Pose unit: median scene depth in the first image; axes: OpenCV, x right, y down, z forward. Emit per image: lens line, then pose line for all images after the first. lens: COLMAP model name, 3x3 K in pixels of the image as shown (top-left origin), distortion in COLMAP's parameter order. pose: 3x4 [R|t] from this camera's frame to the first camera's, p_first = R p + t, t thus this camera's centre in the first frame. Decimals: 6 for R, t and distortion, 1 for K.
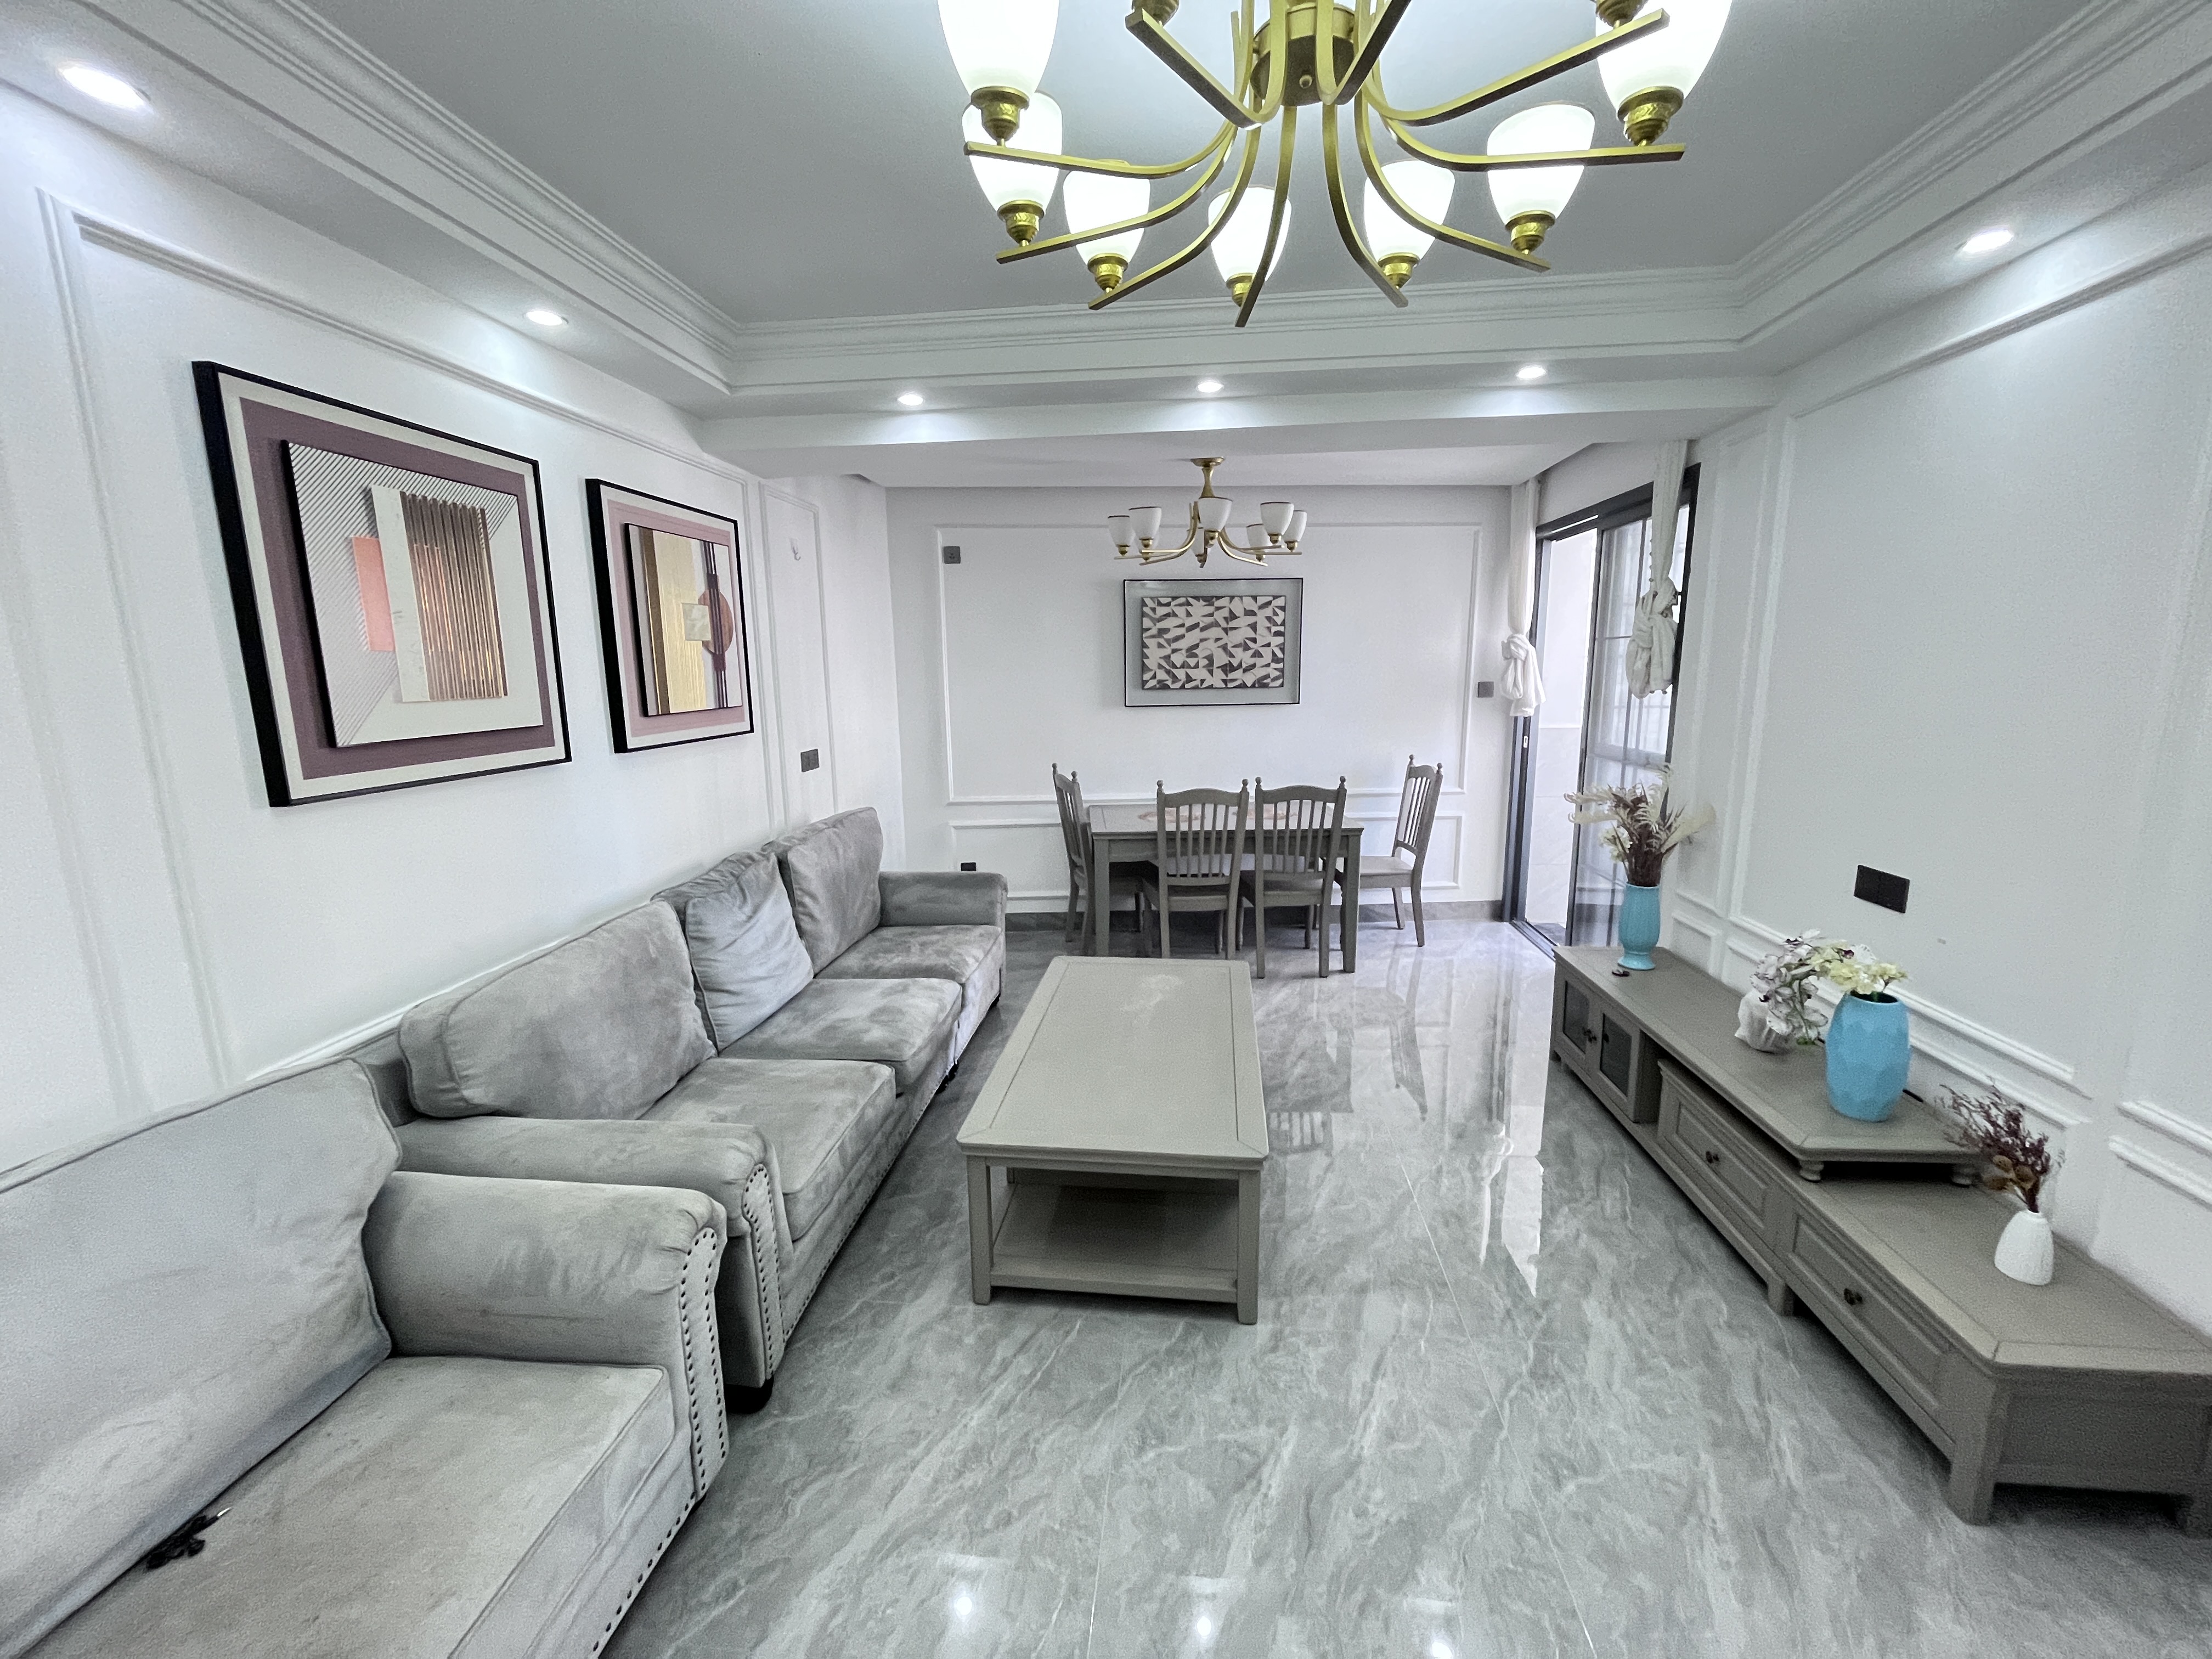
lens RADIAL K [[896.2, 0, 1111.2], [0, 896.2, 824.0], [0, 0, 1]] dist [-0.002009, -0.000206]
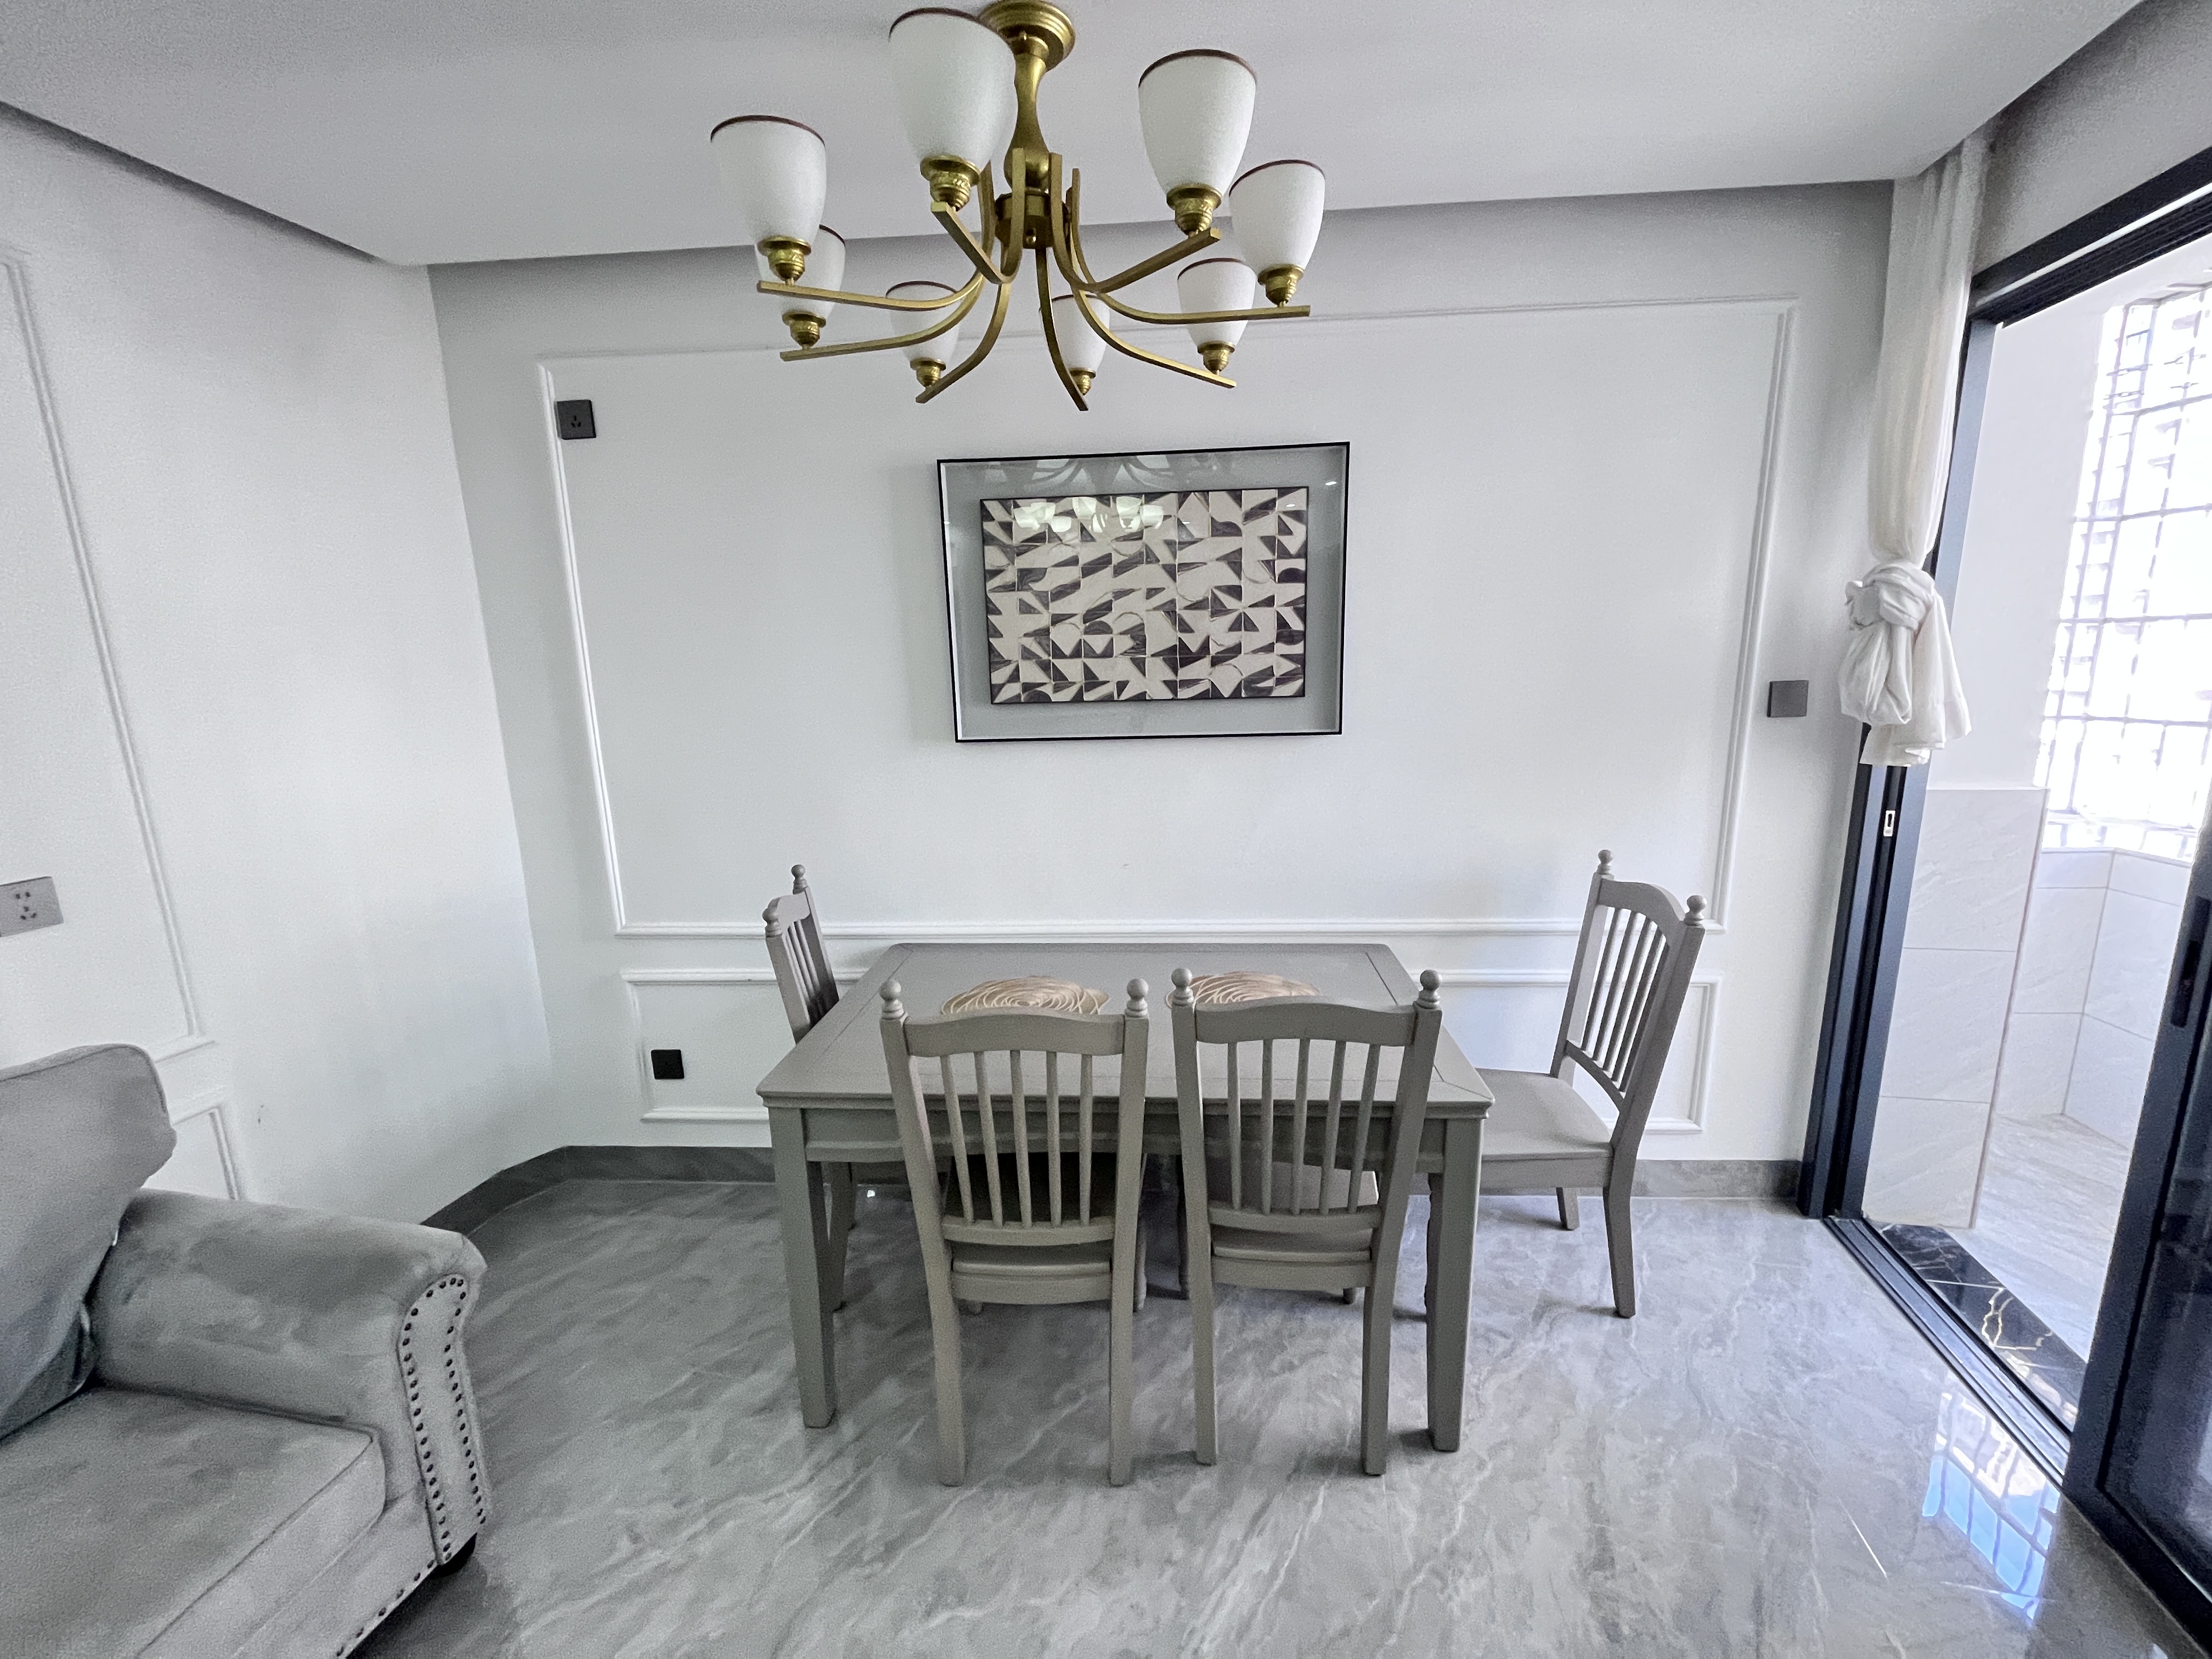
lens RADIAL K [[896.2, 0, 1107.1], [0, 896.2, 831.7], [0, 0, 1]] dist [-0.002009, -0.000206]
pose [[0.993076, 0.011176, -0.116945, 0.149447], [-0.008593, 0.999708, 0.022569, -0.096047], [0.117163, -0.021408, 0.992882, 0.550362]]
